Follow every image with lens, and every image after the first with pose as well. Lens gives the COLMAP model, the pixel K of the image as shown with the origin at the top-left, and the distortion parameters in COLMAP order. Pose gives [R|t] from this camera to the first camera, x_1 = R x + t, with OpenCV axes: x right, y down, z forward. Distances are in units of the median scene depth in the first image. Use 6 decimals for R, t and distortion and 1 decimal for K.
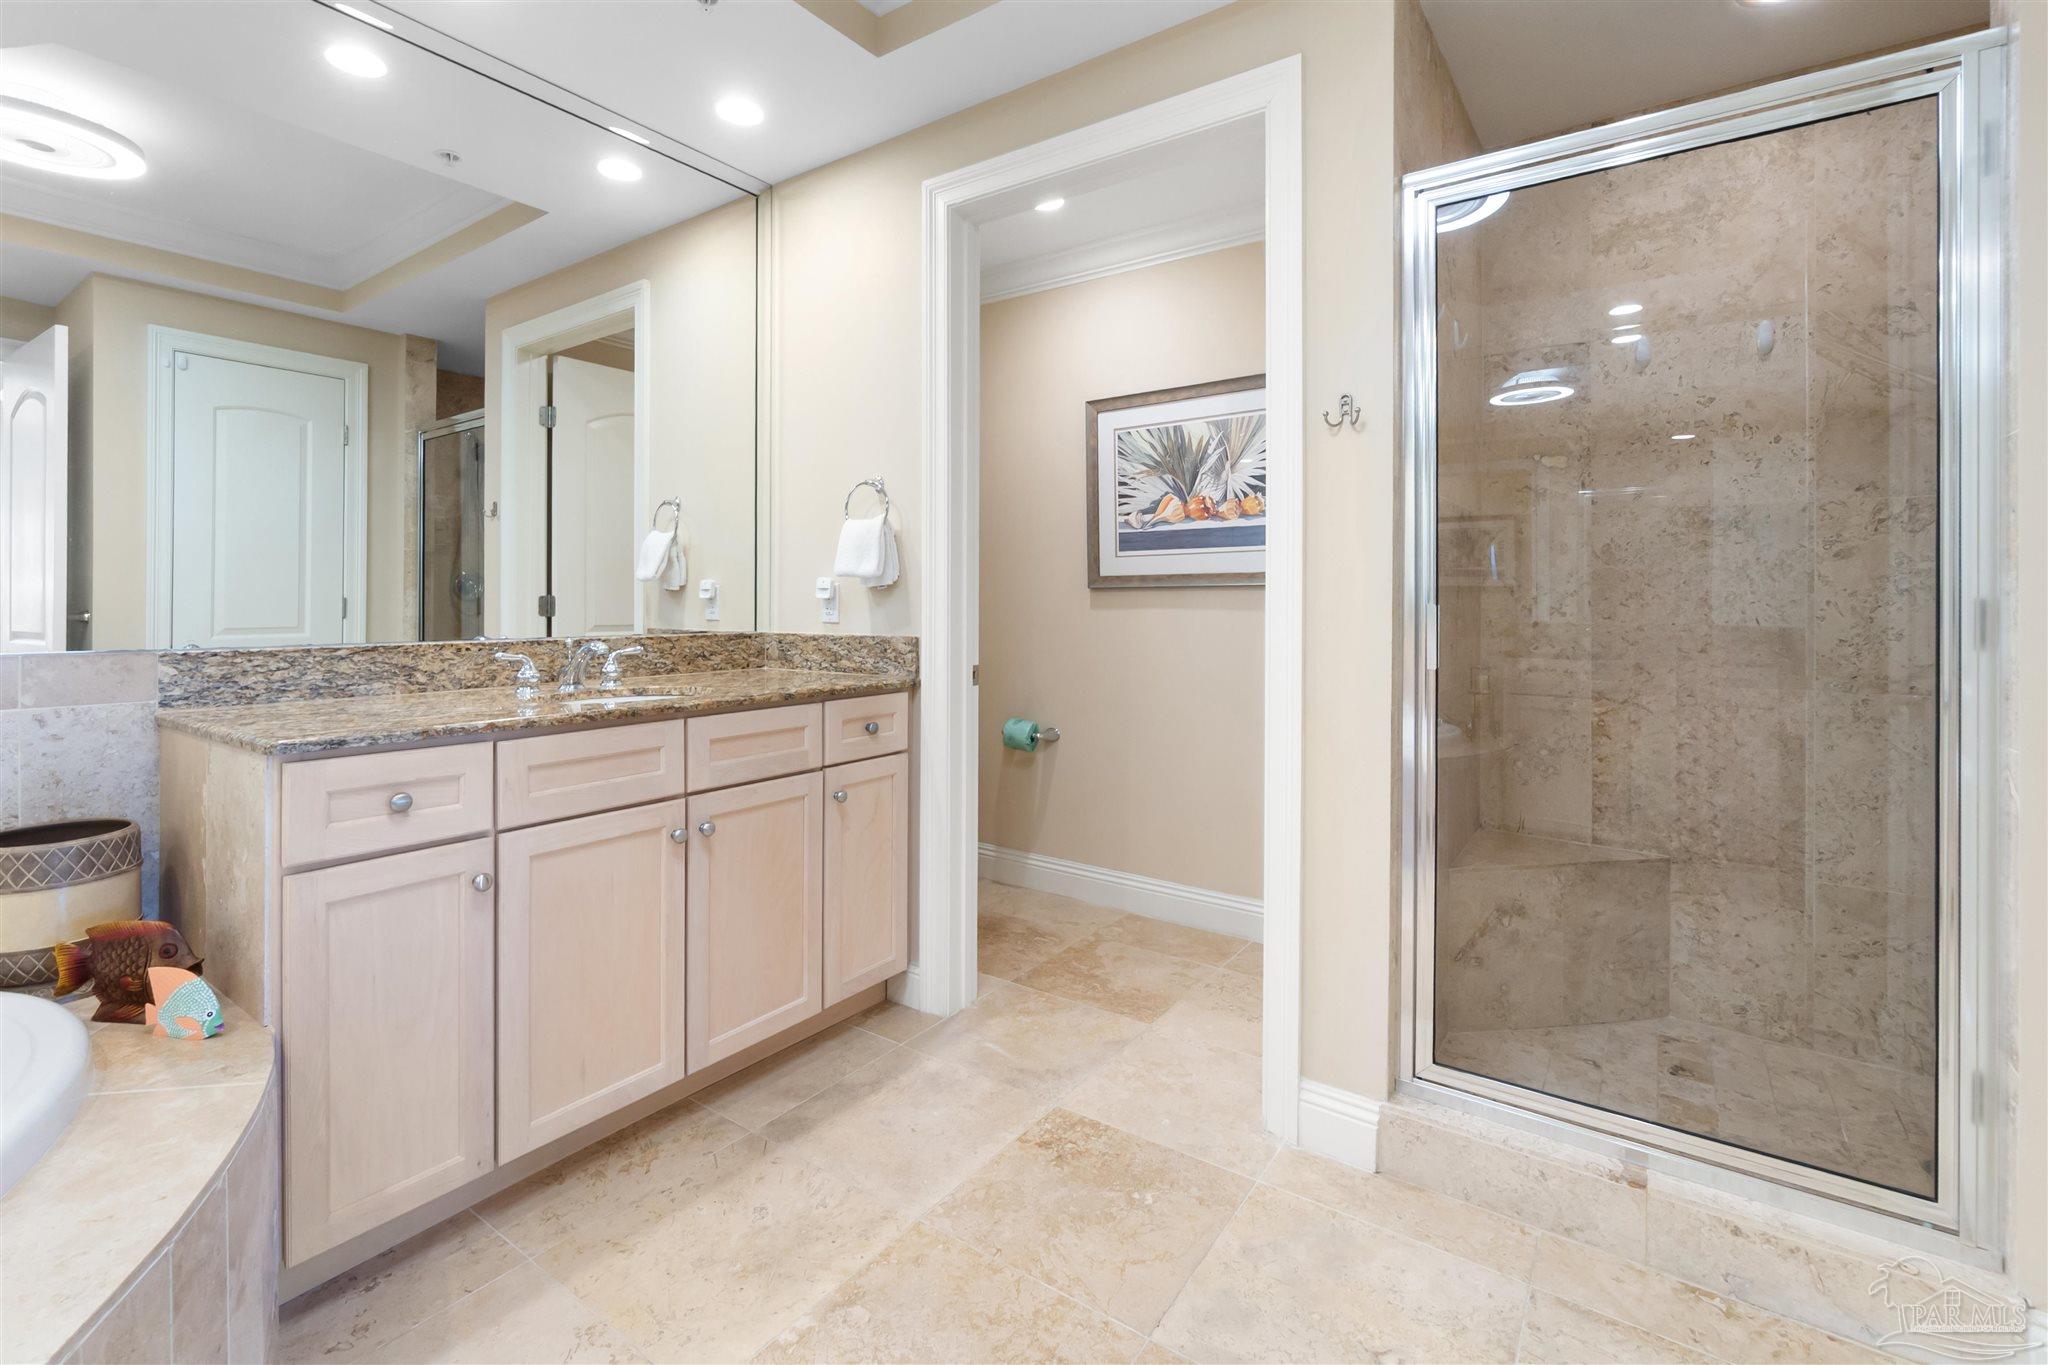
lens RADIAL K [[911.5, 0, 1023.4], [0, 911.5, 604.6], [0, 0, 1]] dist [-0.001664, -0.000021]
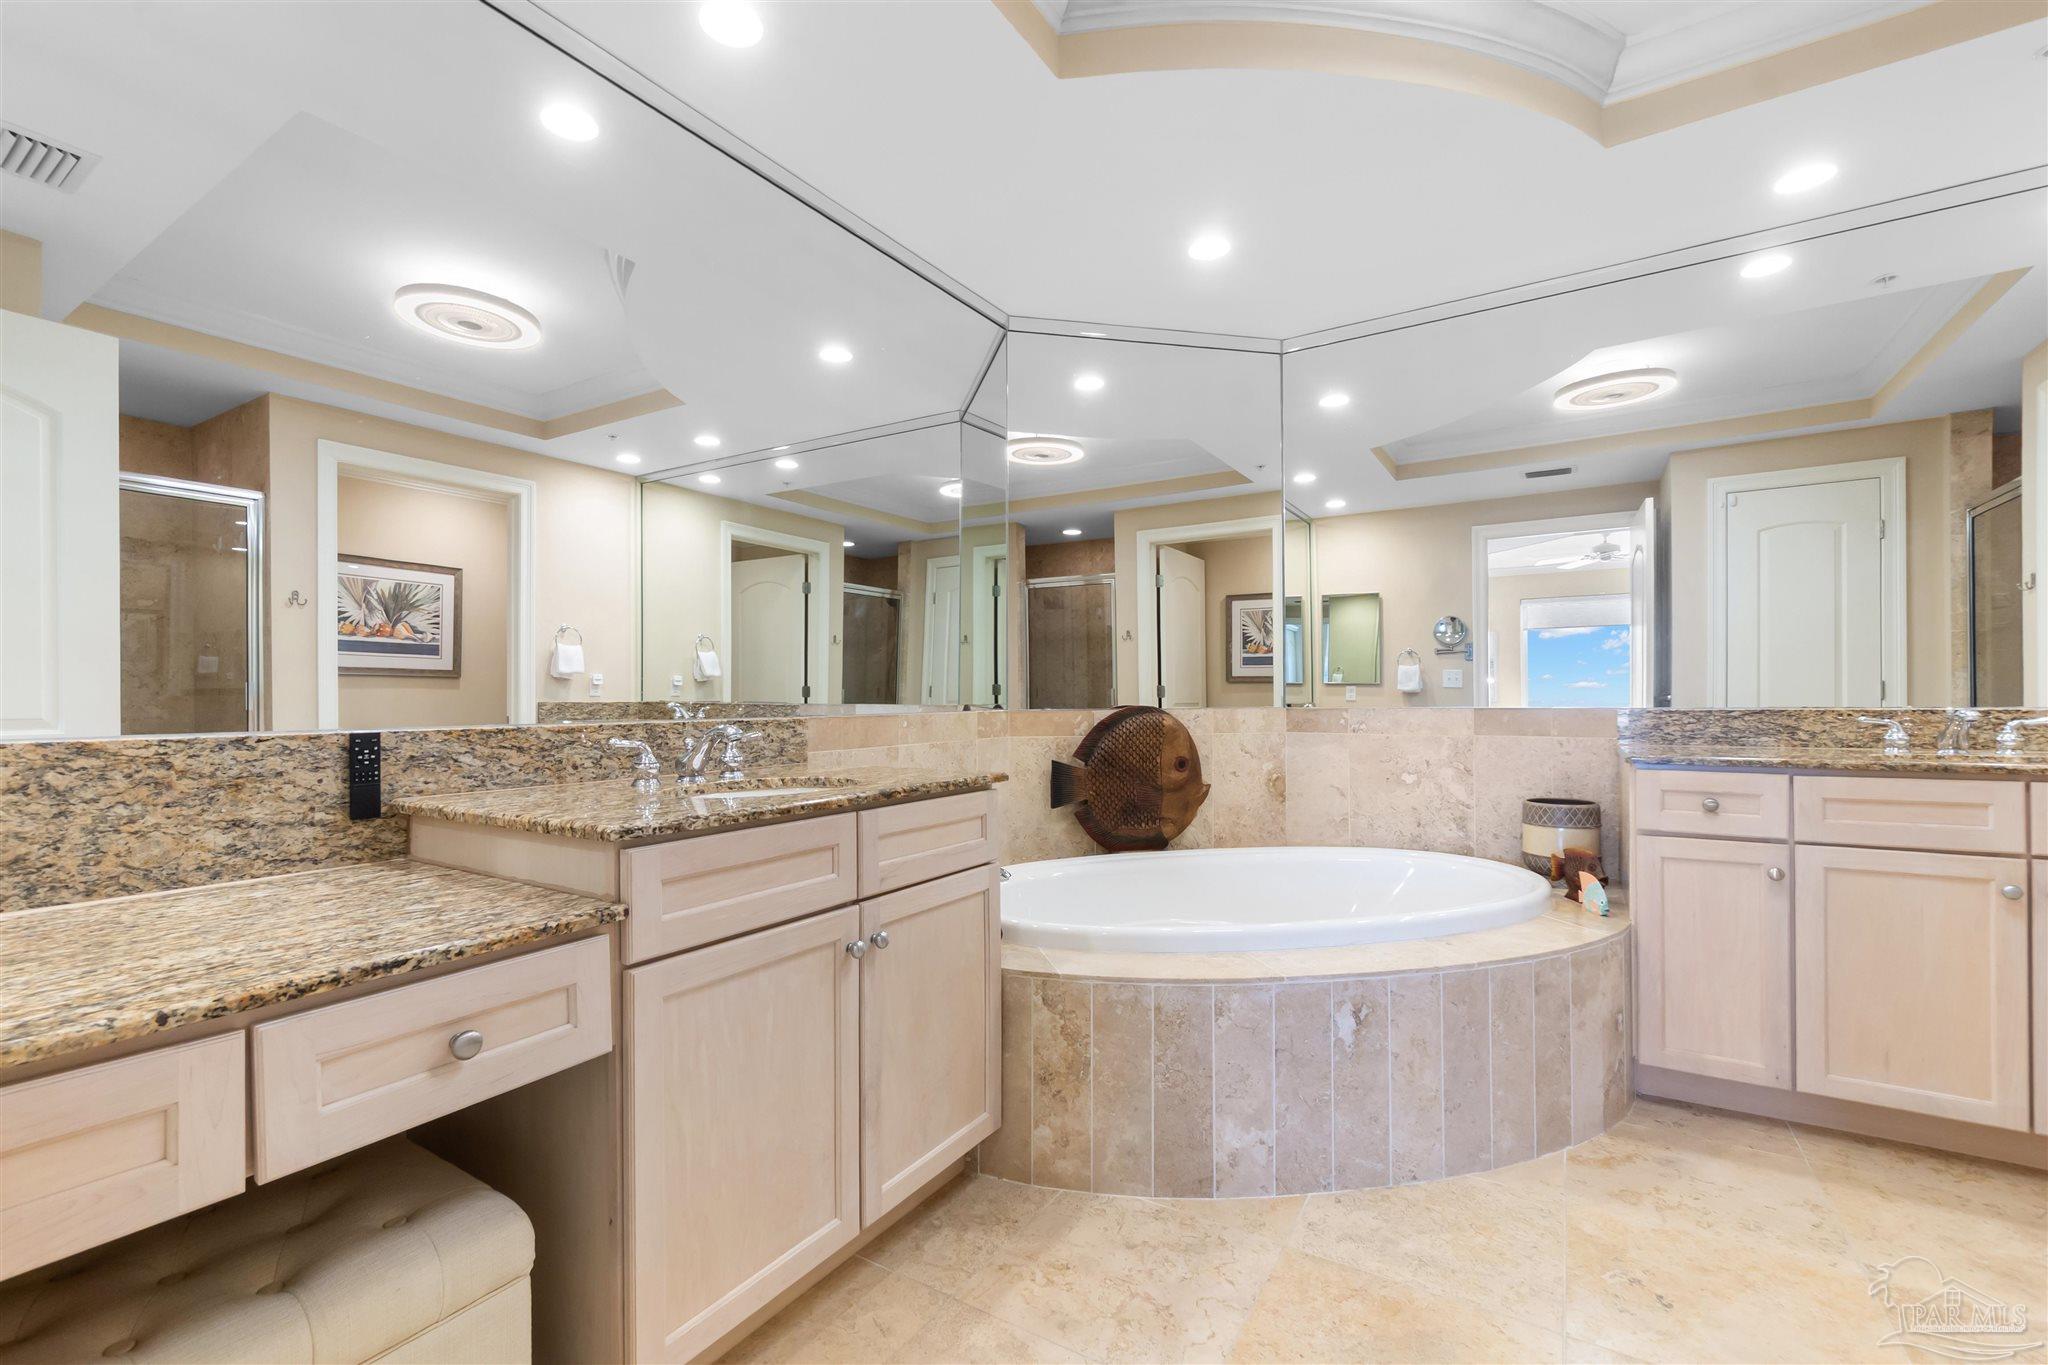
lens RADIAL K [[880.7, 0, 999.7], [0, 880.7, 693.5], [0, 0, 1]] dist [-0.001922, 0.000319]
pose [[0.045525, -0.010349, -0.998910, 0.573140], [0.004118, 0.999940, -0.010172, 0.032053], [0.998955, -0.003650, 0.045565, -0.198576]]
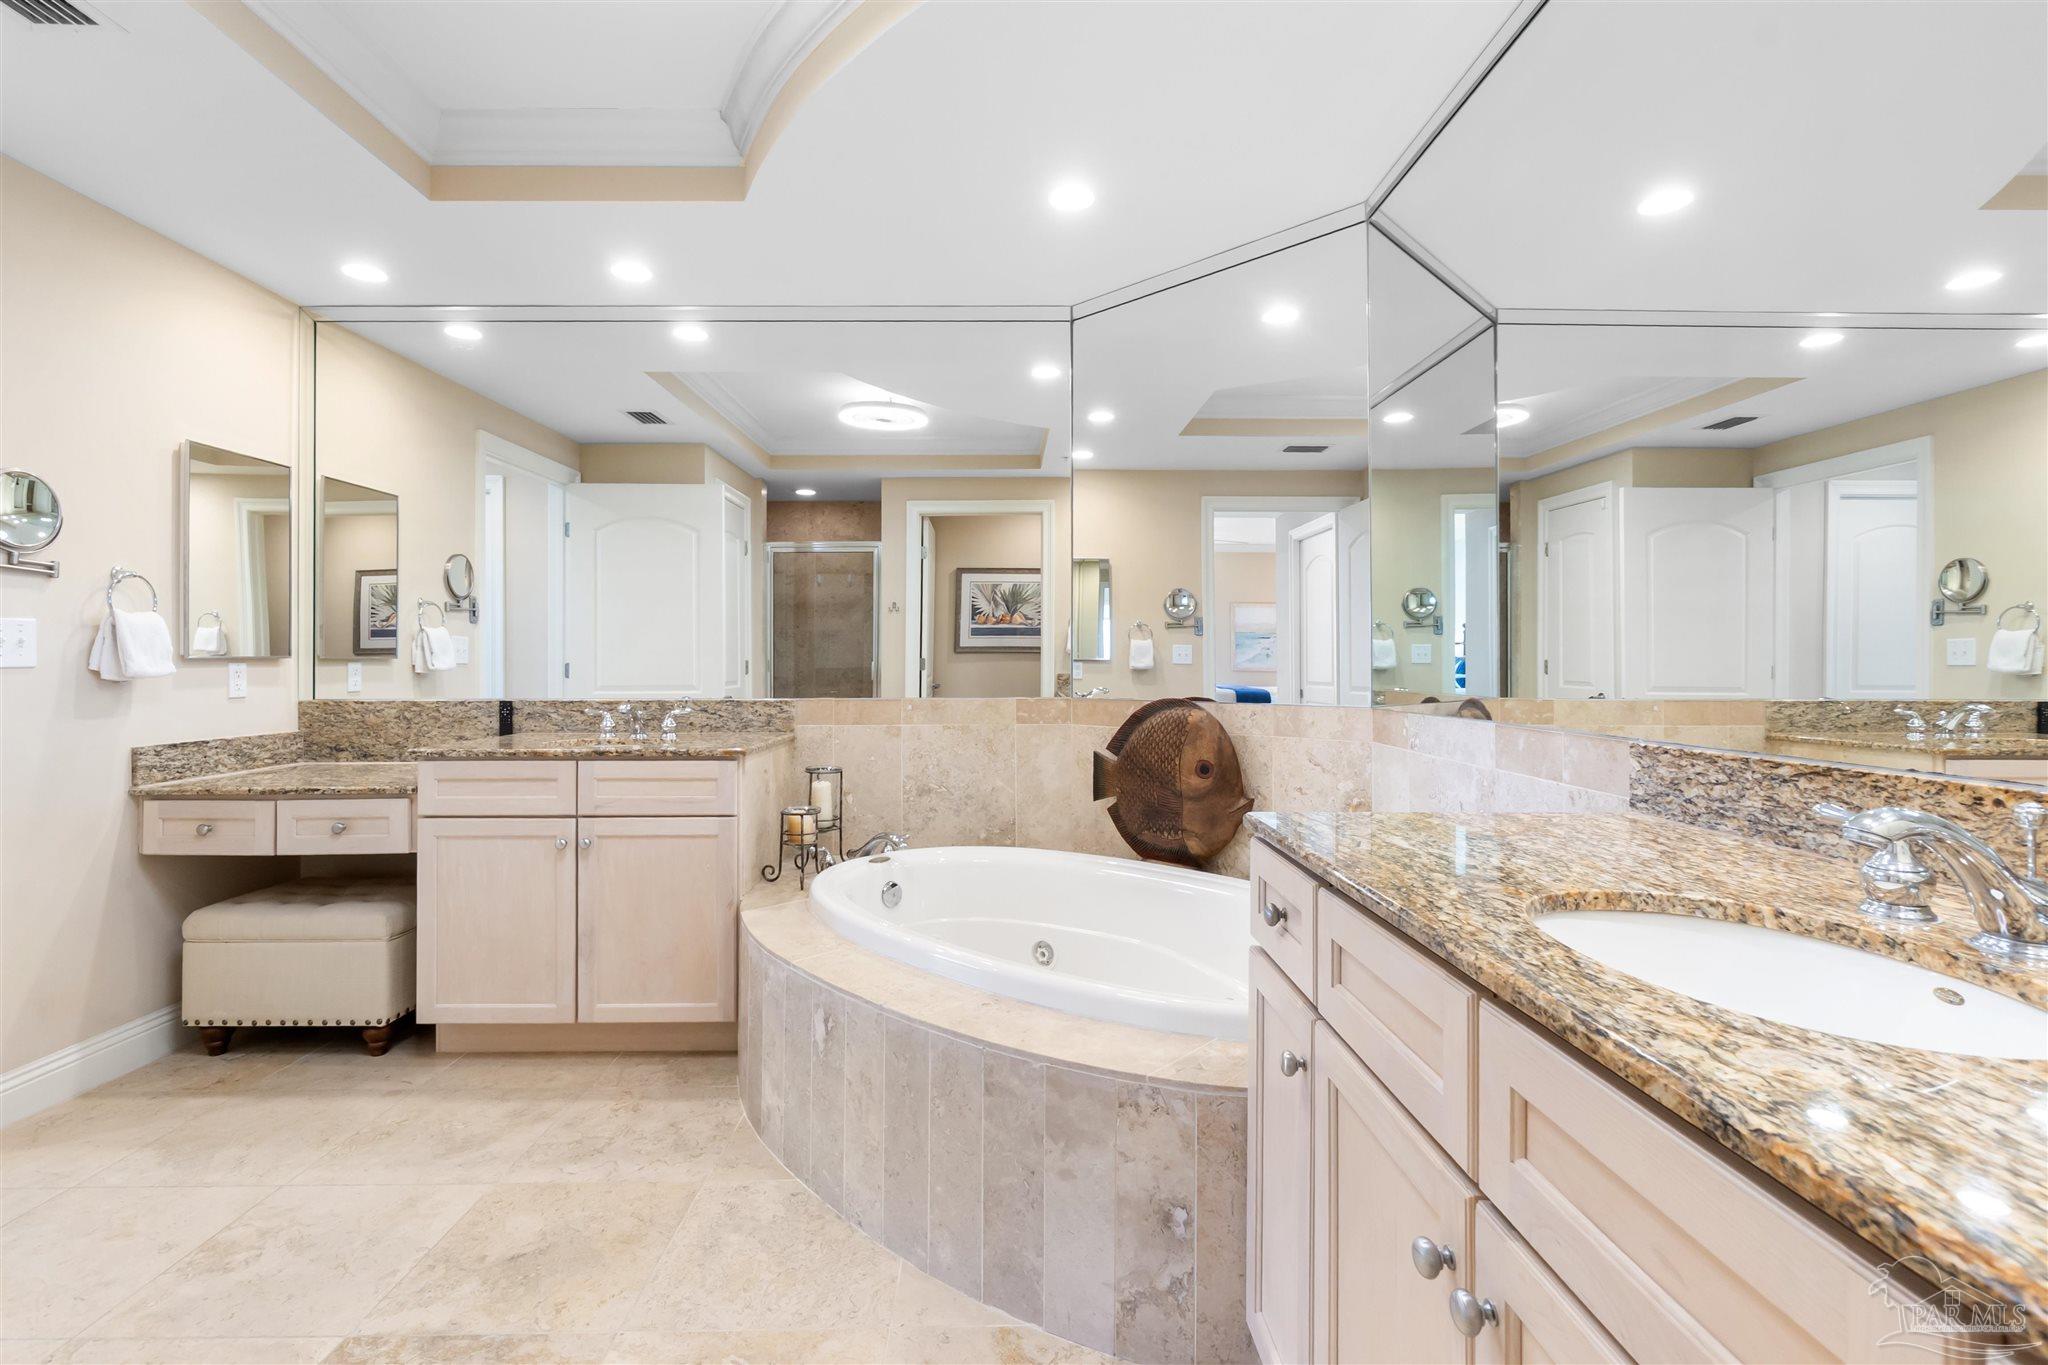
lens RADIAL K [[909.6, 0, 993.5], [0, 909.6, 634.5], [0, 0, 1]] dist [-0.005611, 0.000641]
pose [[-0.808823, -0.020488, -0.587695, 0.035352], [-0.002810, 0.999516, -0.030978, -0.018836], [0.588045, -0.023405, -0.808490, 1.227364]]
